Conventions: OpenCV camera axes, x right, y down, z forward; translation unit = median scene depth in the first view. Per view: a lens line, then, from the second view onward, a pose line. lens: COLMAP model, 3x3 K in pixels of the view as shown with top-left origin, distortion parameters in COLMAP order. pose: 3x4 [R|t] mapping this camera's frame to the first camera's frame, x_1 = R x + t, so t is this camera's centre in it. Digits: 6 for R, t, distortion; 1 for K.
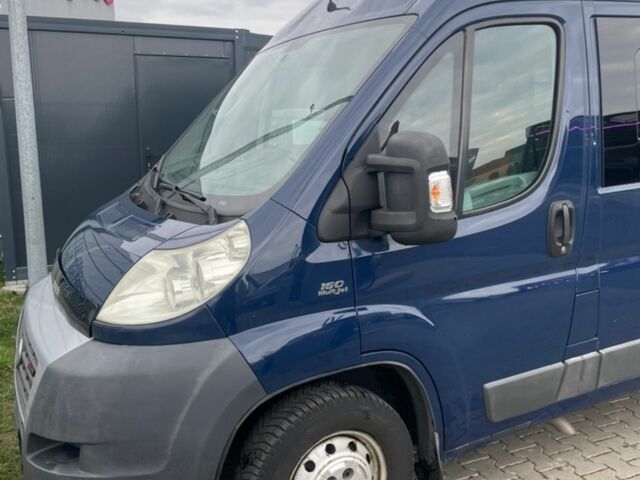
lens RADIAL K [[637.4, 0, 320.0], [0, 637.4, 240.0], [0, 0, 1]] dist [0.063702, -0.003723]
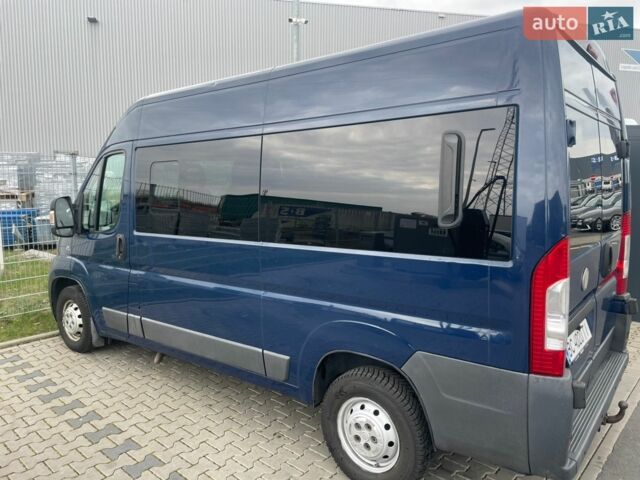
lens RADIAL K [[489.0, 0, 320.0], [0, 489.0, 228.6], [0, 0, 1]] dist [0.100199, -0.124689]
pose [[0.407221, 0.131483, -0.903816, 2.150271], [-0.173995, 0.982628, 0.064553, -0.302620], [0.896603, 0.130972, 0.423024, 0.906033]]
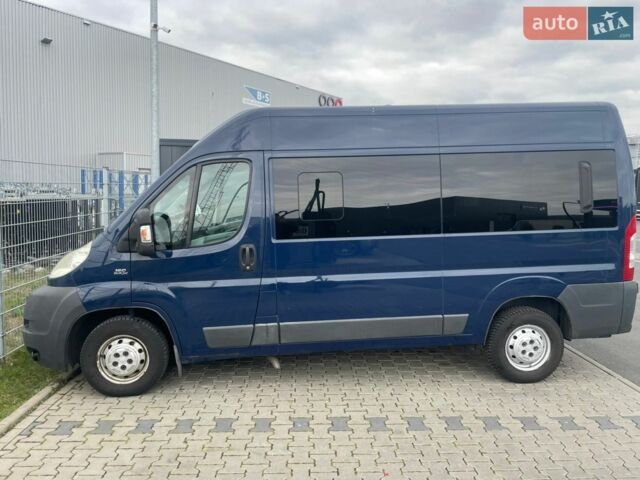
lens RADIAL K [[489.0, 0, 320.0], [0, 489.0, 228.6], [0, 0, 1]] dist [0.100199, -0.124689]
pose [[0.926753, 0.062213, -0.370484, 1.196810], [-0.095664, 0.992763, -0.072592, -0.018316], [0.363286, 0.102717, 0.925998, -0.401874]]
